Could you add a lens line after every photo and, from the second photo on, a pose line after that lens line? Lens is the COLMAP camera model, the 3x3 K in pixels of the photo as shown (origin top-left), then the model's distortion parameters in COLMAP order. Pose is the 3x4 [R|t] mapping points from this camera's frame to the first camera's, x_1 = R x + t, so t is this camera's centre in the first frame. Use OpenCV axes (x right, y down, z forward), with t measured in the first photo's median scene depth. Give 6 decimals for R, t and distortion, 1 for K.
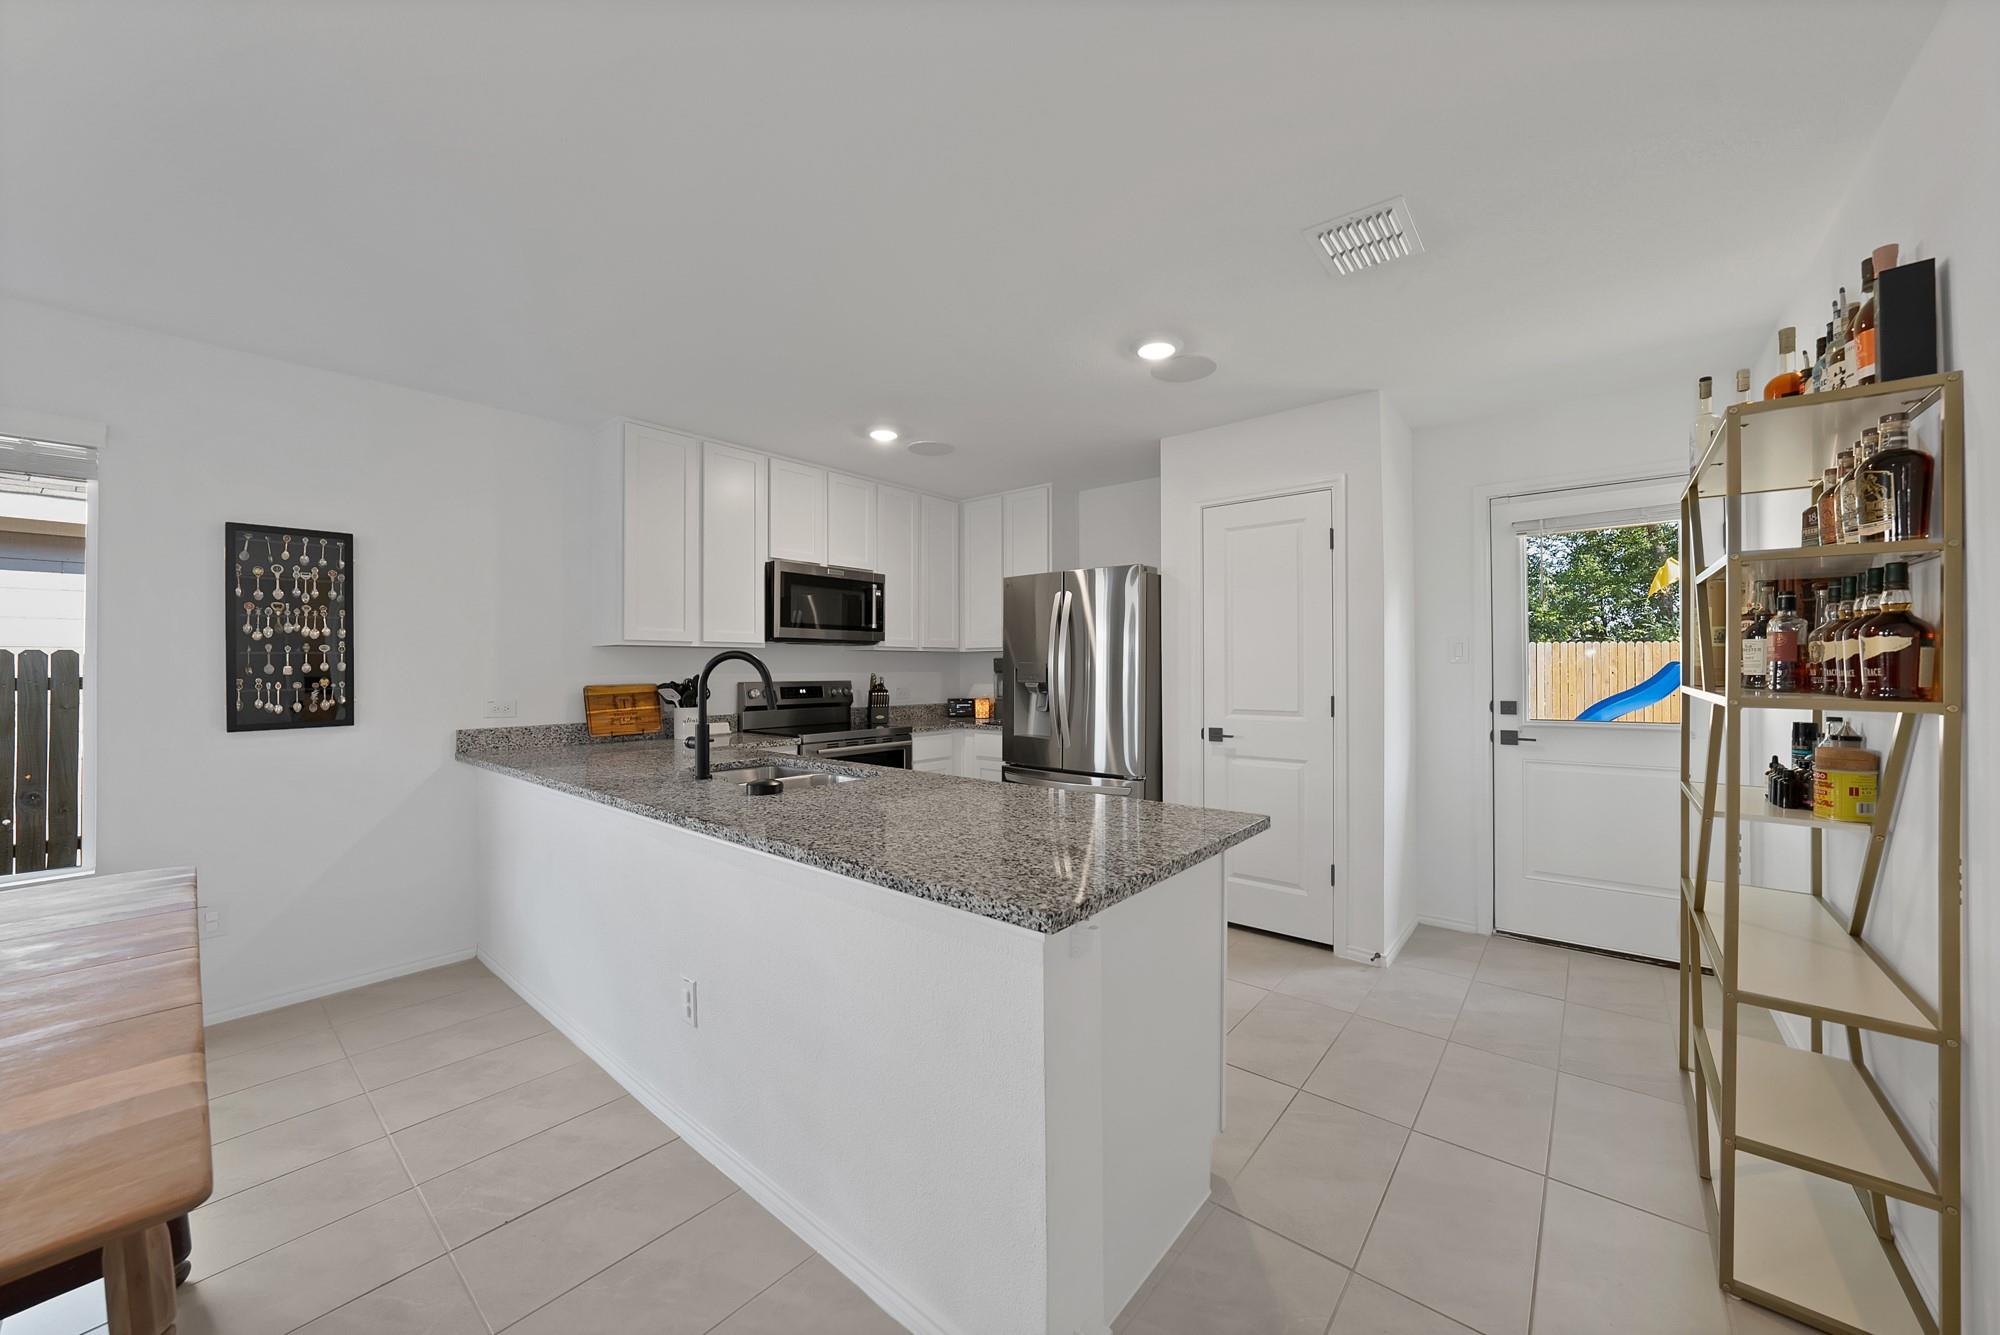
lens RADIAL K [[726.0, 0, 997.7], [0, 726.0, 659.2], [0, 0, 1]] dist [-0.026628, 0.004988]
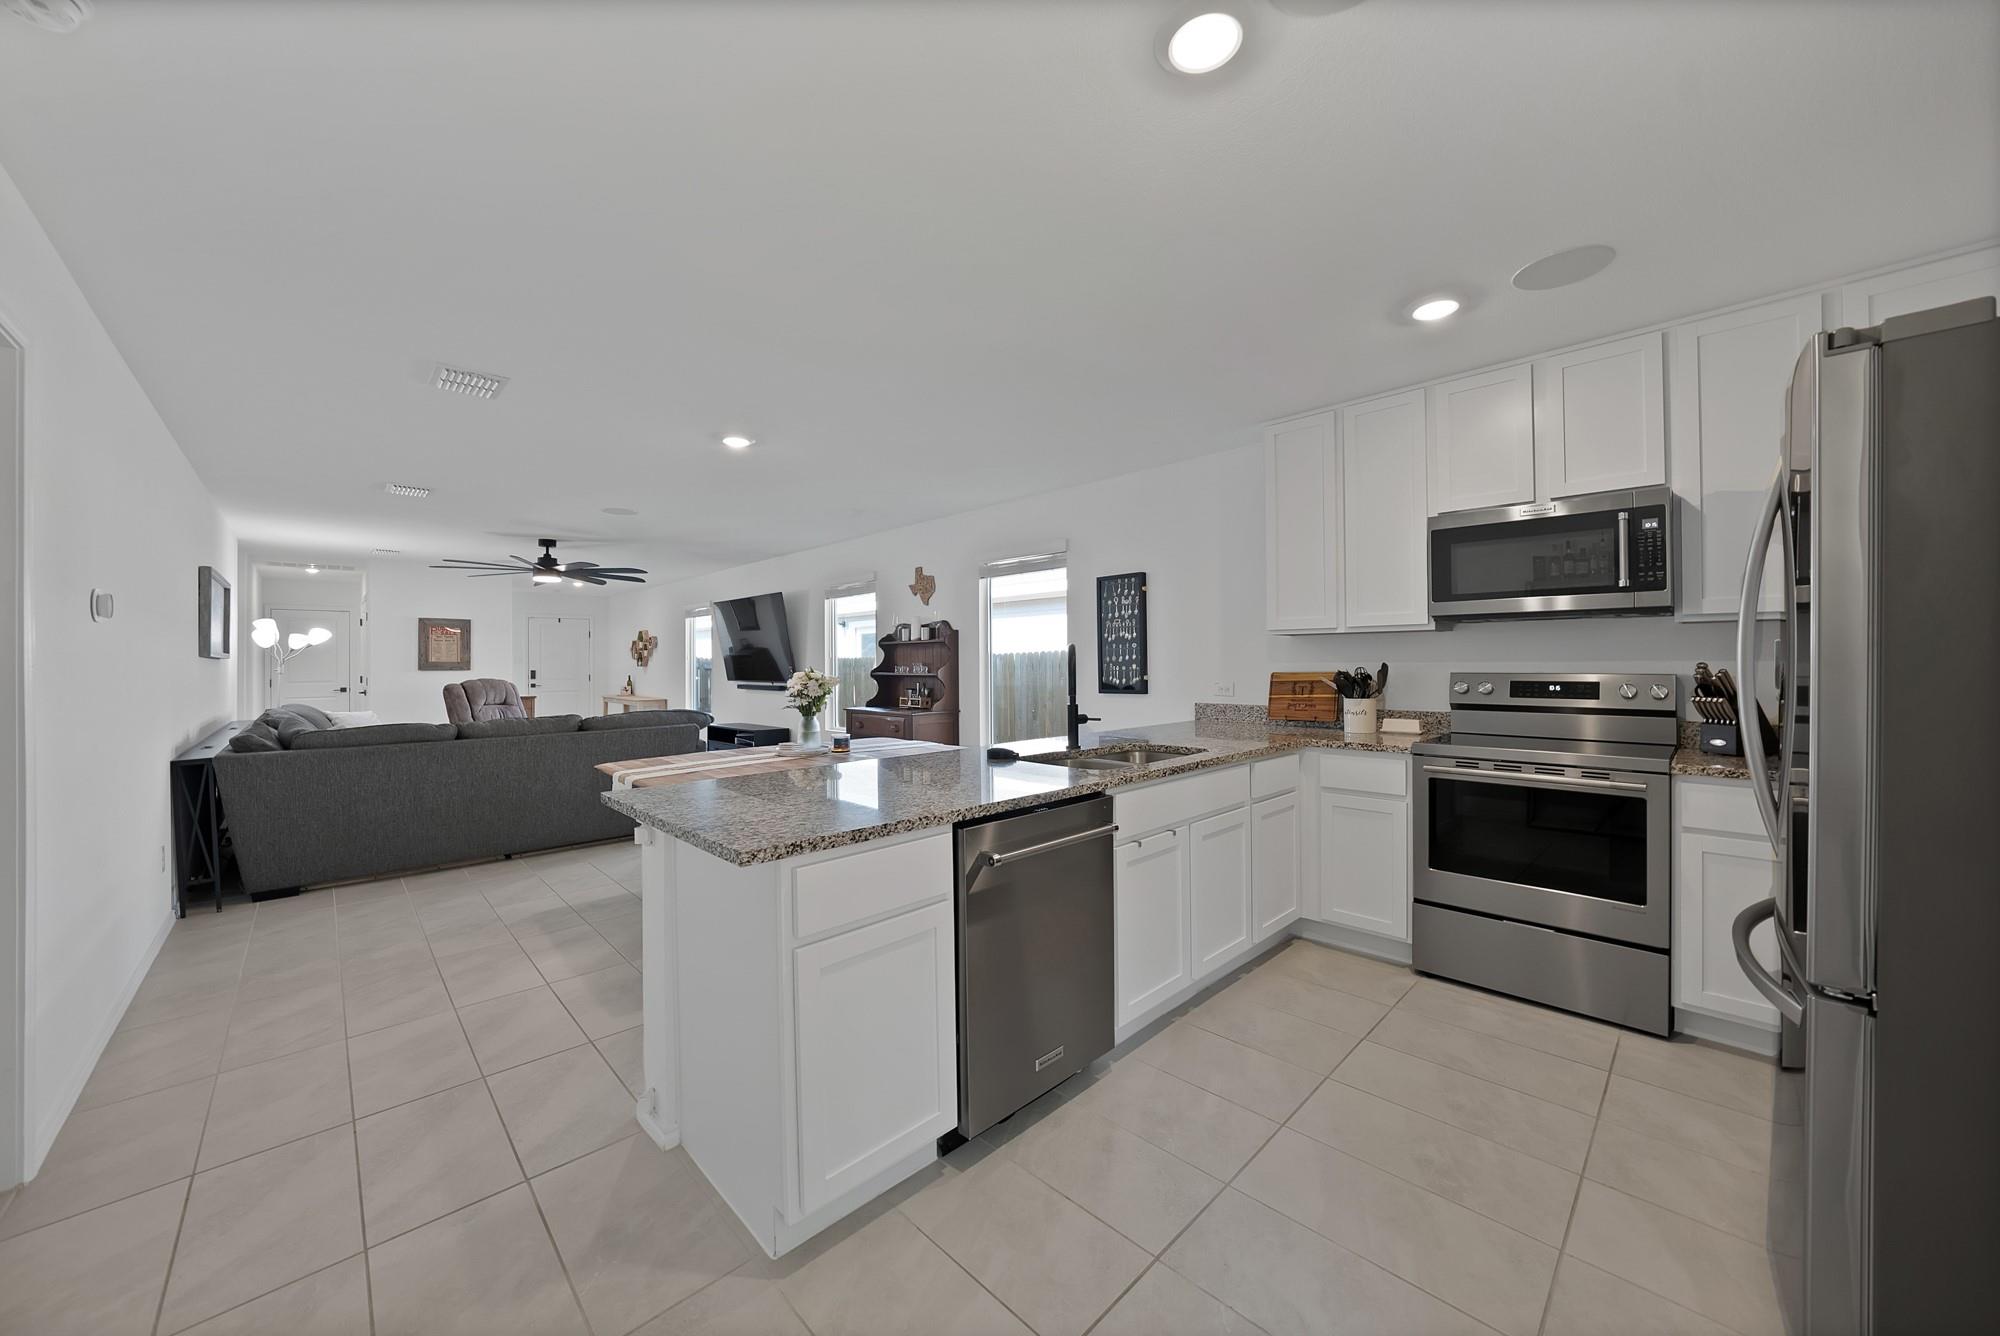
lens RADIAL K [[712.8, 0, 995.9], [0, 712.8, 657.8], [0, 0, 1]] dist [-0.026667, 0.004008]
pose [[-0.101304, 0.003831, -0.994848, 0.700001], [0.023995, 0.999711, 0.001406, 0.003212], [0.994566, -0.023729, -0.101367, 0.856043]]
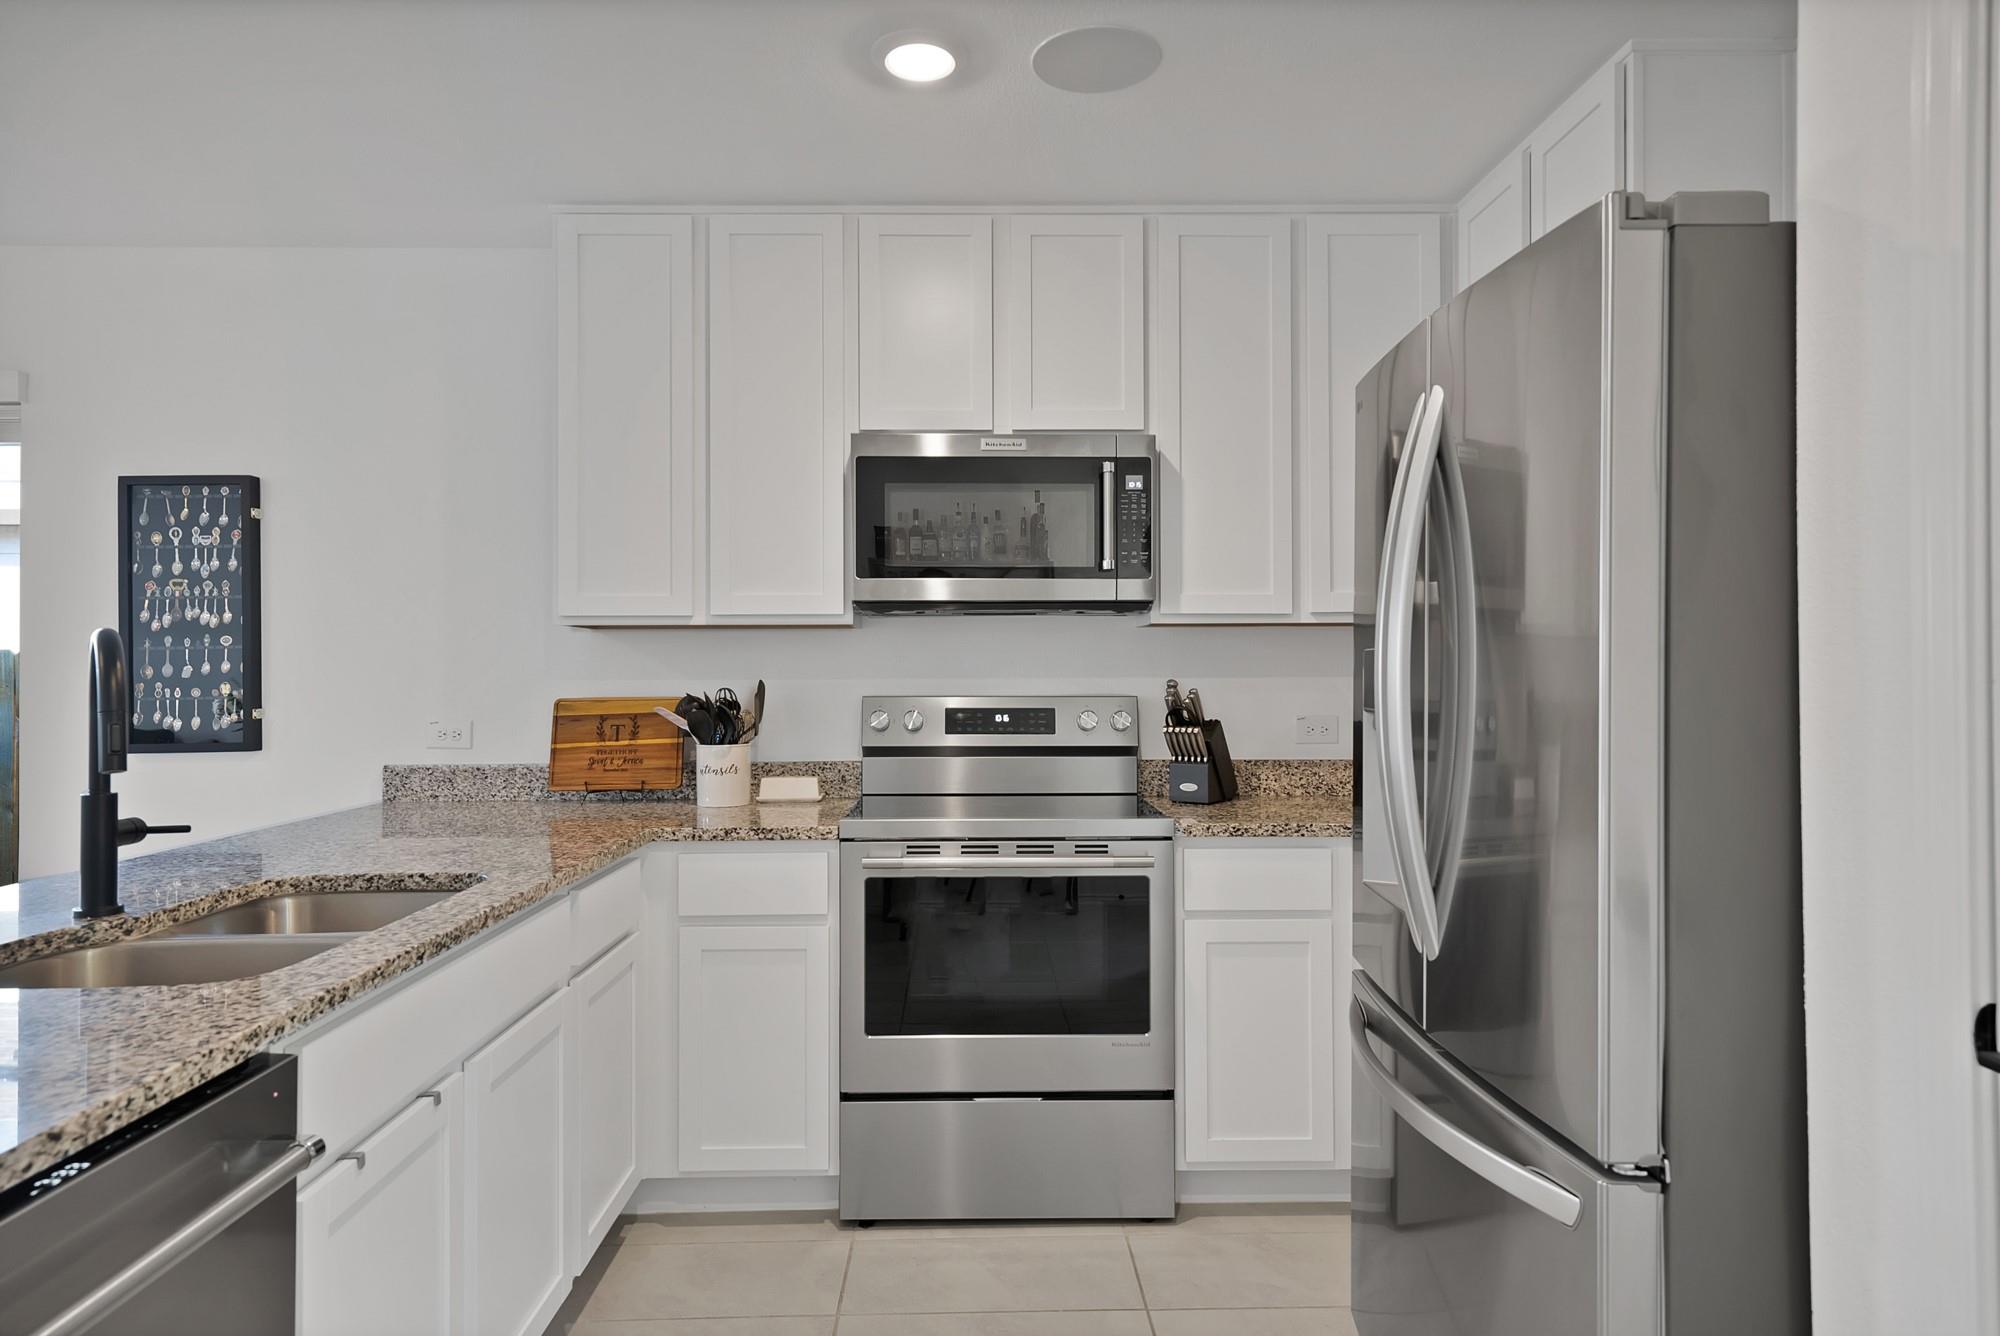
lens RADIAL K [[1185.0, 0, 995.0], [0, 1185.0, 658.8], [0, 0, 1]] dist [0.014695, 0.001508]
pose [[0.654658, -0.002727, -0.755921, 0.455254], [0.010918, 0.999923, 0.005849, 0.004162], [0.755847, -0.012082, 0.654637, 0.806052]]
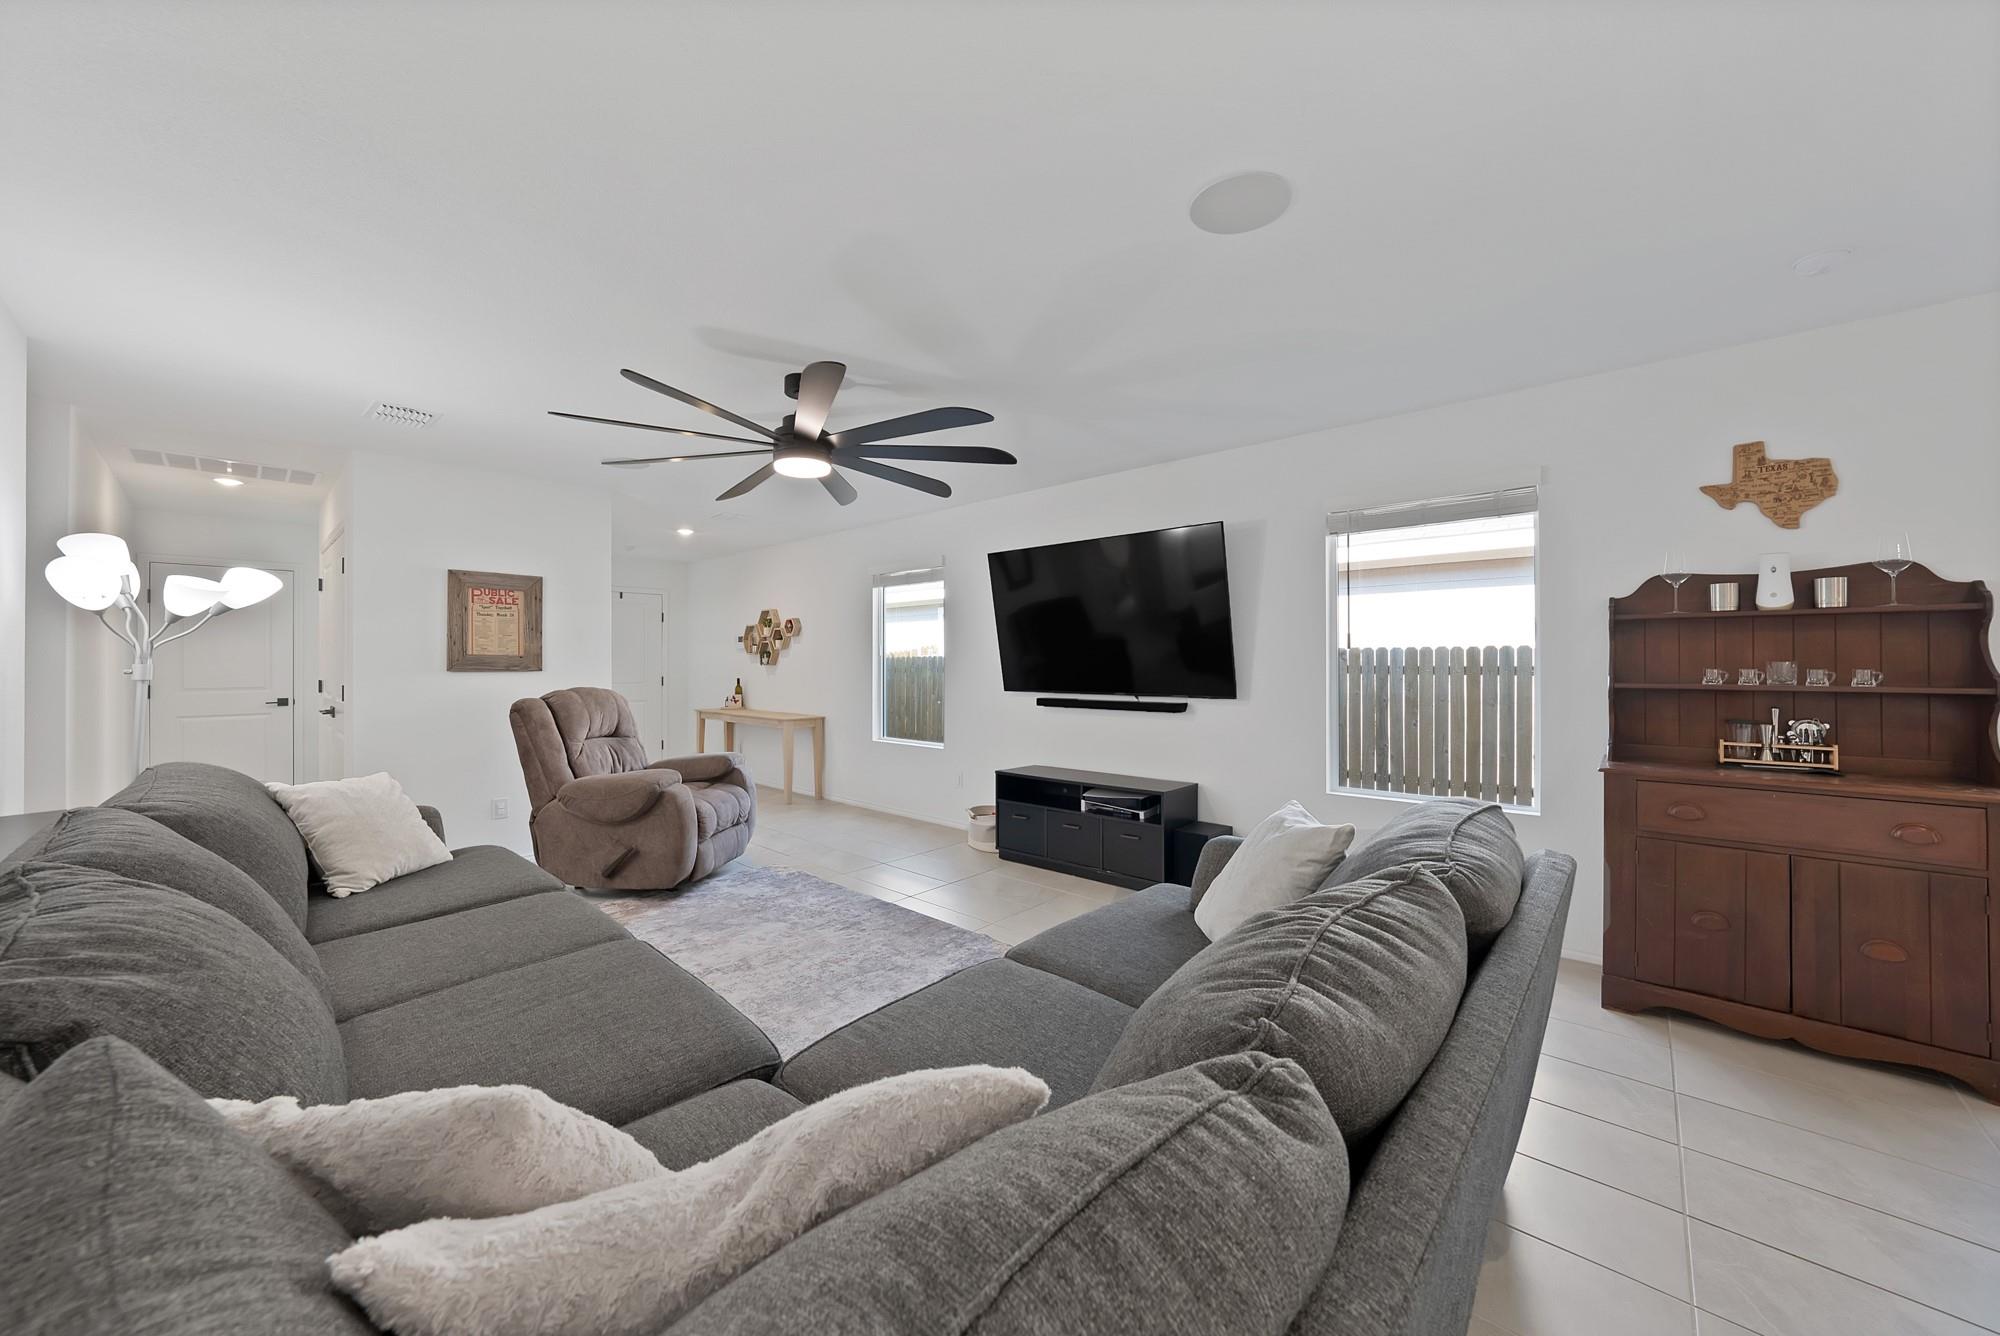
lens RADIAL K [[712.8, 0, 995.9], [0, 712.8, 657.8], [0, 0, 1]] dist [-0.026667, 0.004008]
pose [[-0.038060, 0.004425, -0.999266, -0.483487], [0.018423, 0.999823, 0.003726, -0.010851], [0.999106, -0.018267, -0.038135, -0.578458]]
